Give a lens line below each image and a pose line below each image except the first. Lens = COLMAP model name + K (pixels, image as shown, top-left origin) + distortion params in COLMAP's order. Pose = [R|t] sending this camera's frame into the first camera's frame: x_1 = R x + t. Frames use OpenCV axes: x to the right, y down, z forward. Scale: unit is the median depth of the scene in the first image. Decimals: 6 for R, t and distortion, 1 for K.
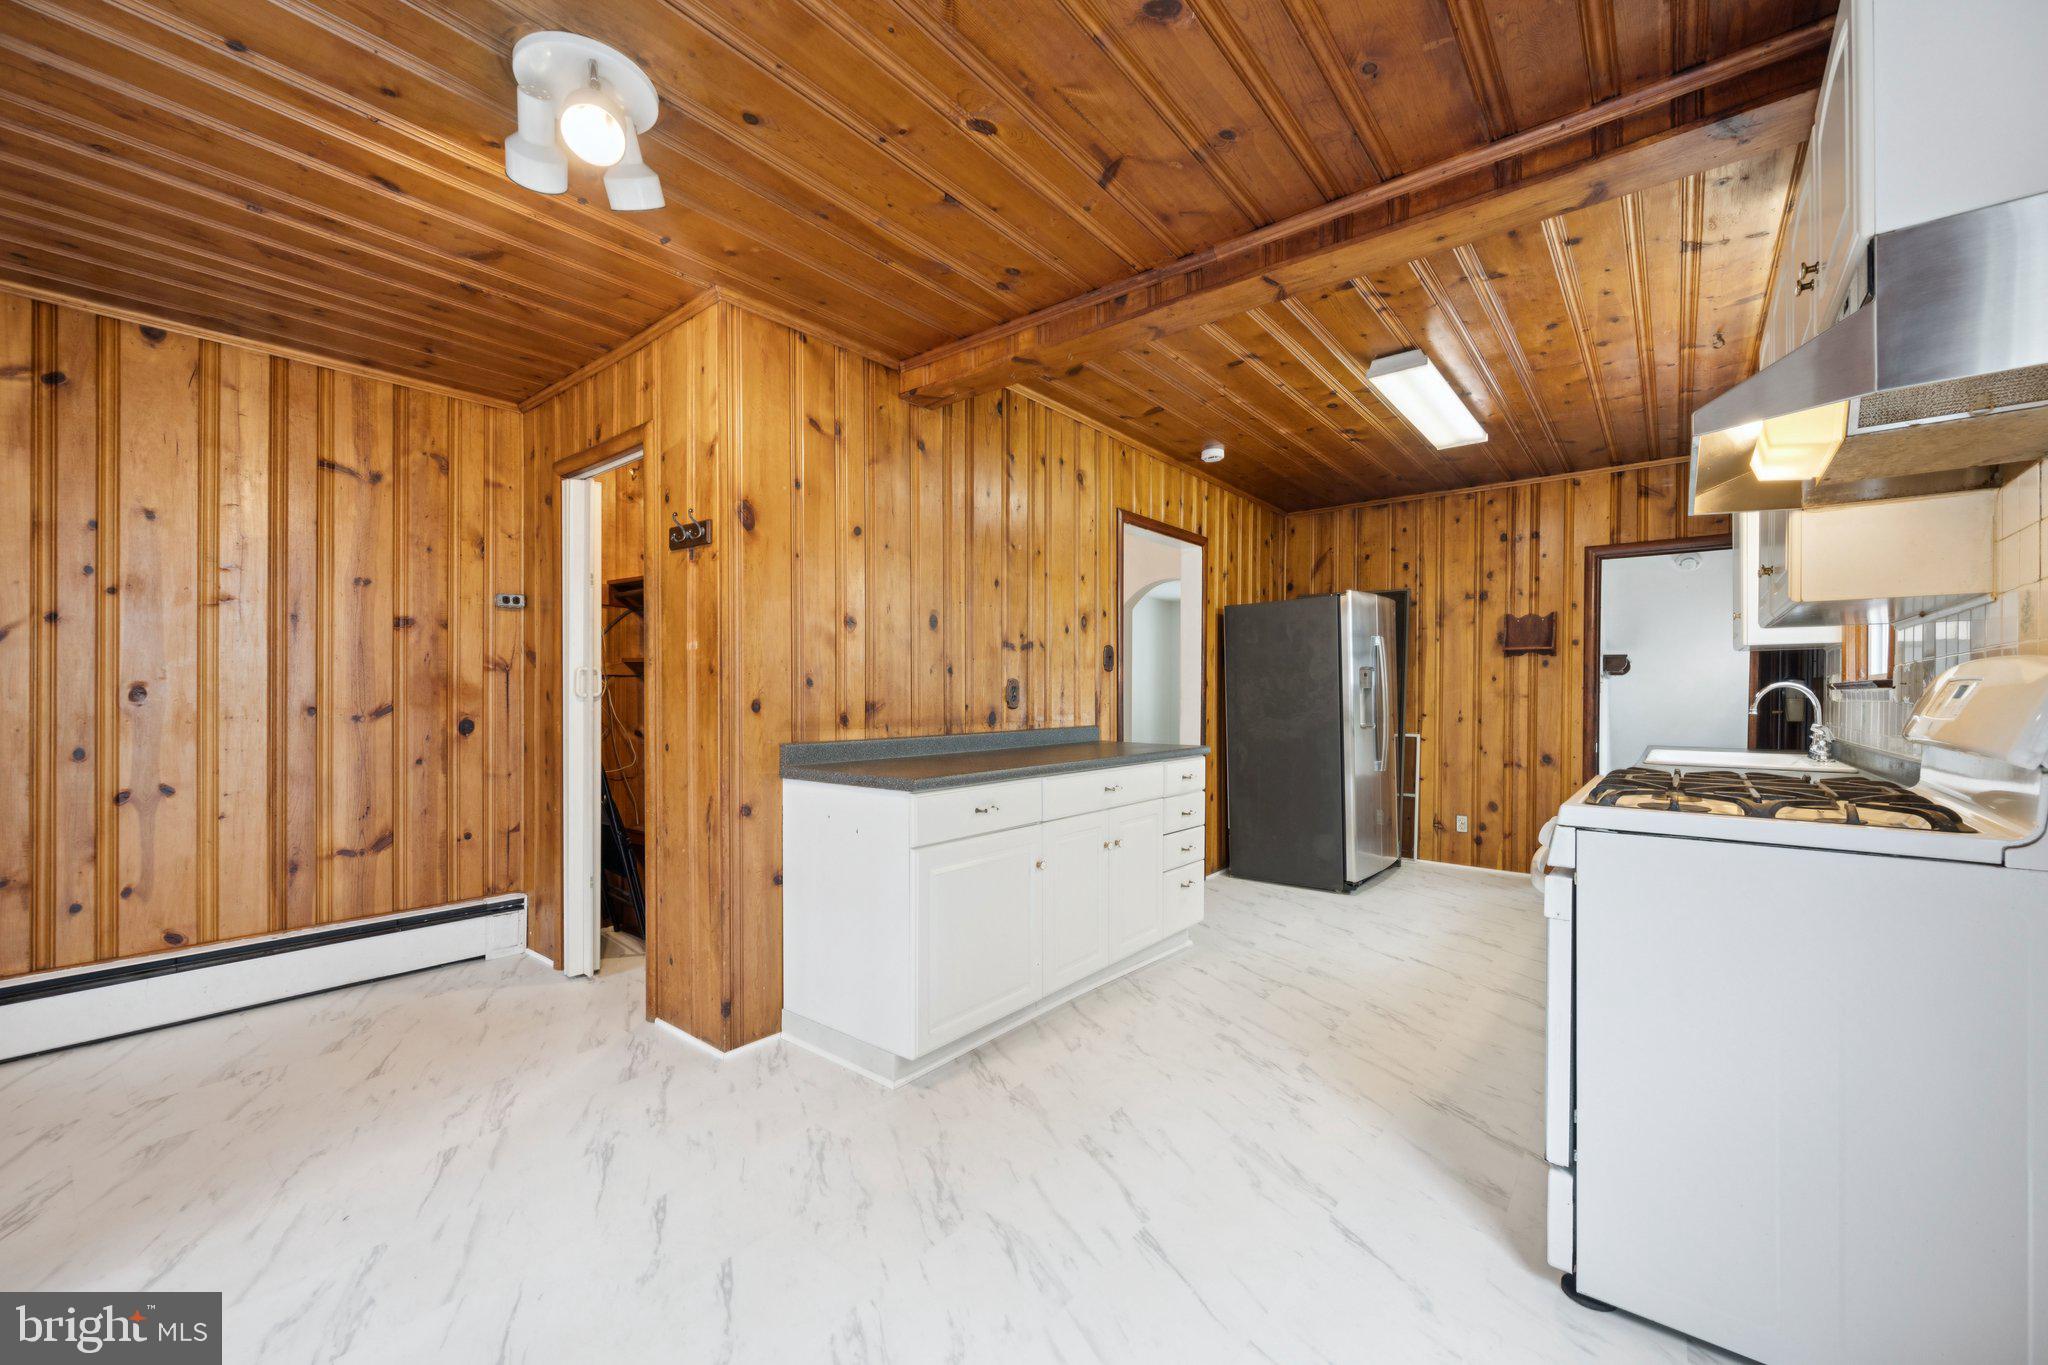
lens RADIAL K [[800.2, 0, 1024.0], [0, 800.2, 690.0], [0, 0, 1]] dist [0.005493, -0.000622]
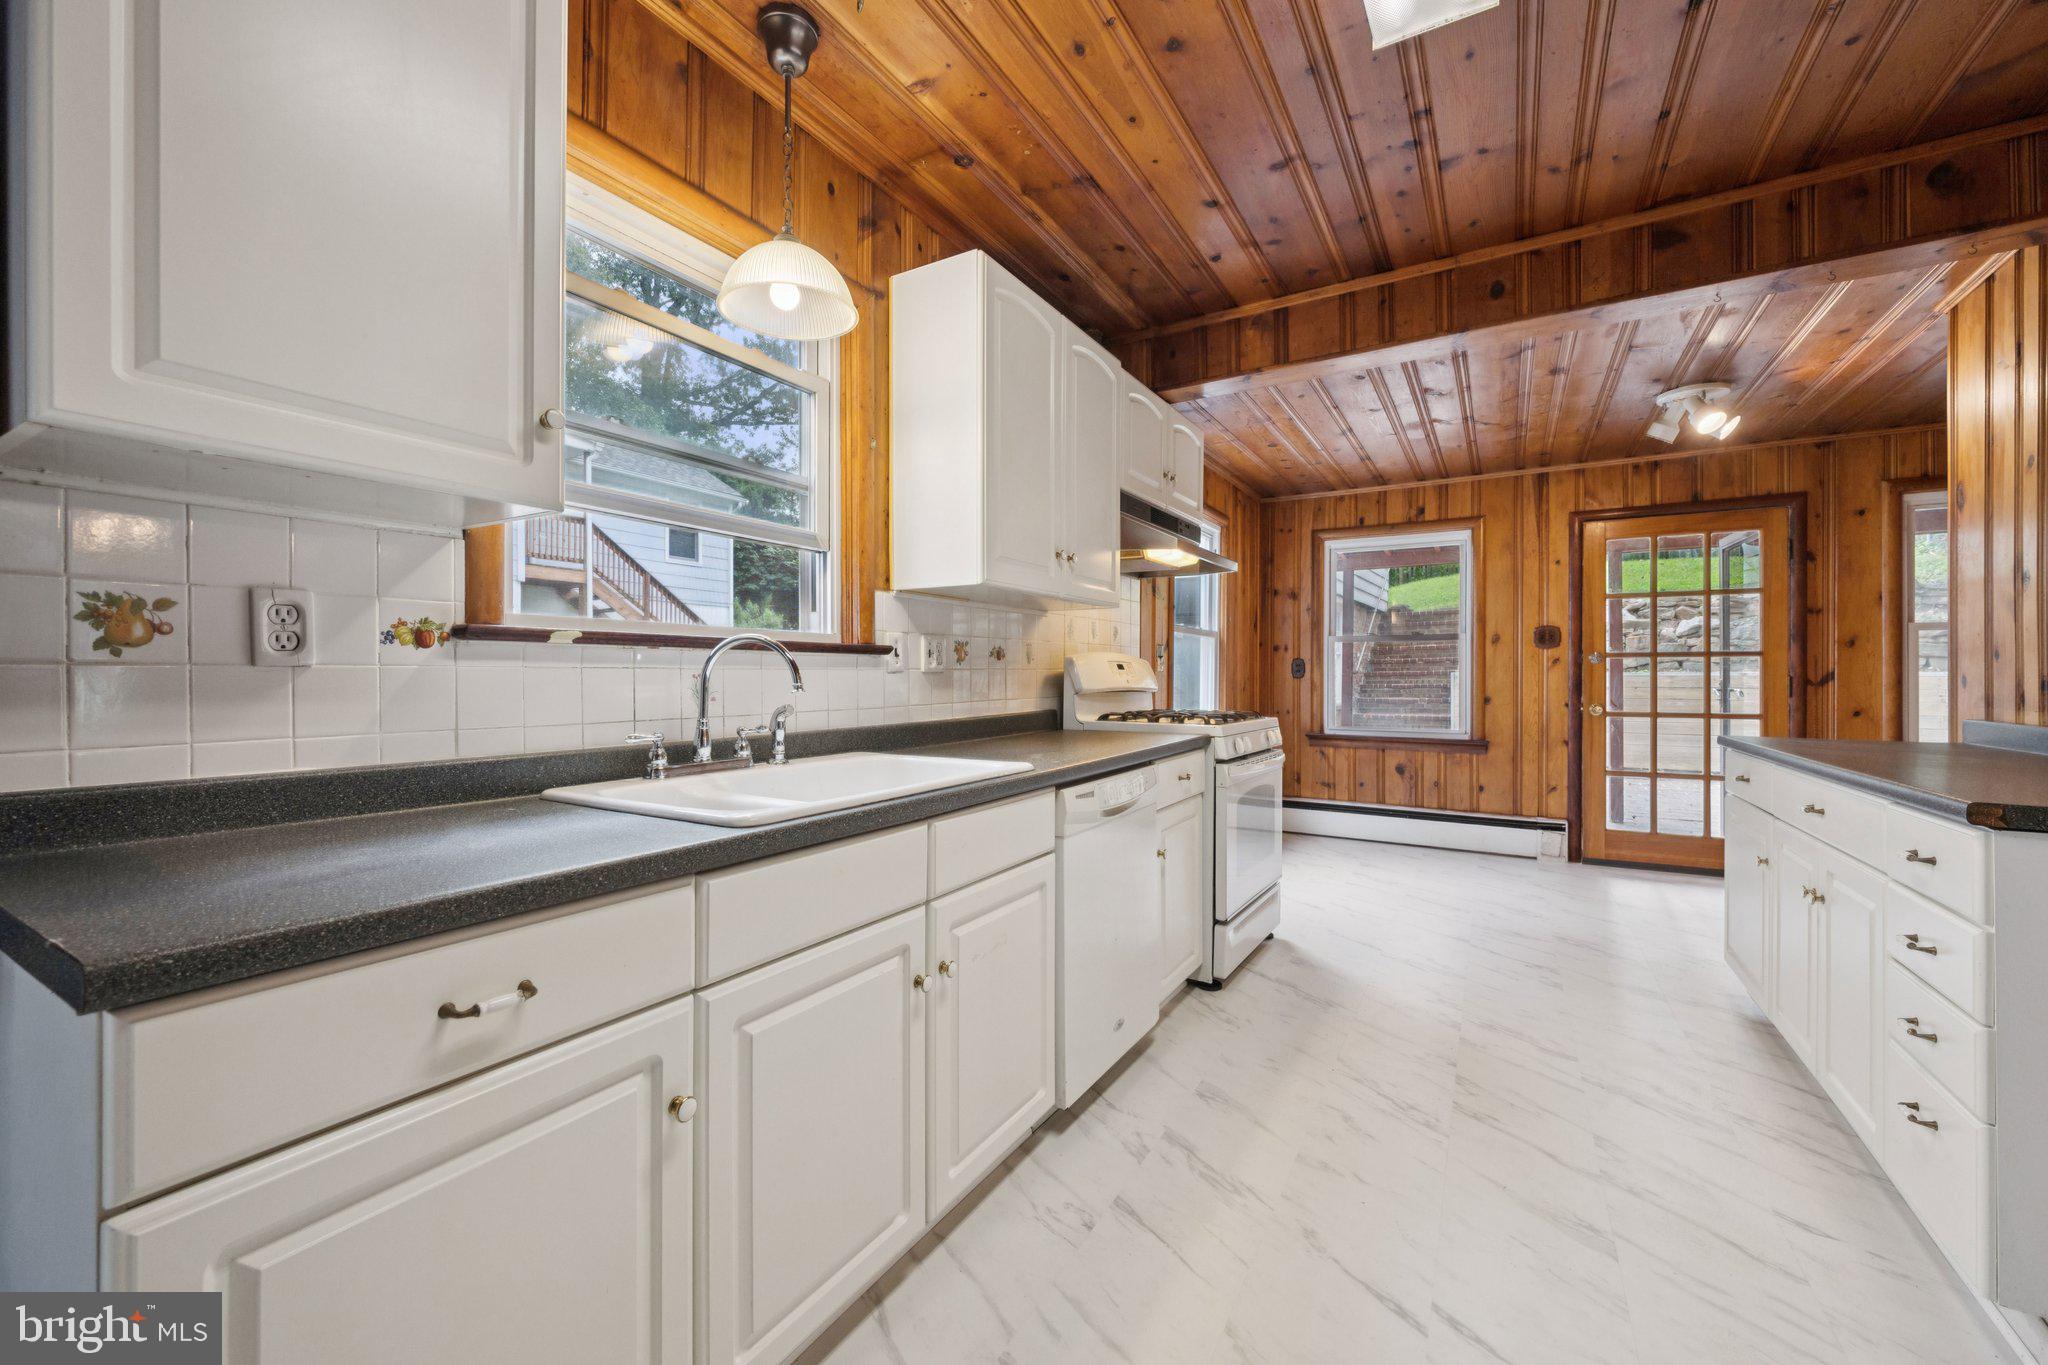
lens RADIAL K [[800.2, 0, 1026.8], [0, 800.2, 675.8], [0, 0, 1]] dist [0.005493, -0.000622]
pose [[-0.989586, -0.001444, -0.143934, 0.887030], [-0.001789, 0.999996, 0.002270, 0.015606], [0.143930, 0.002504, -0.989585, 1.650756]]
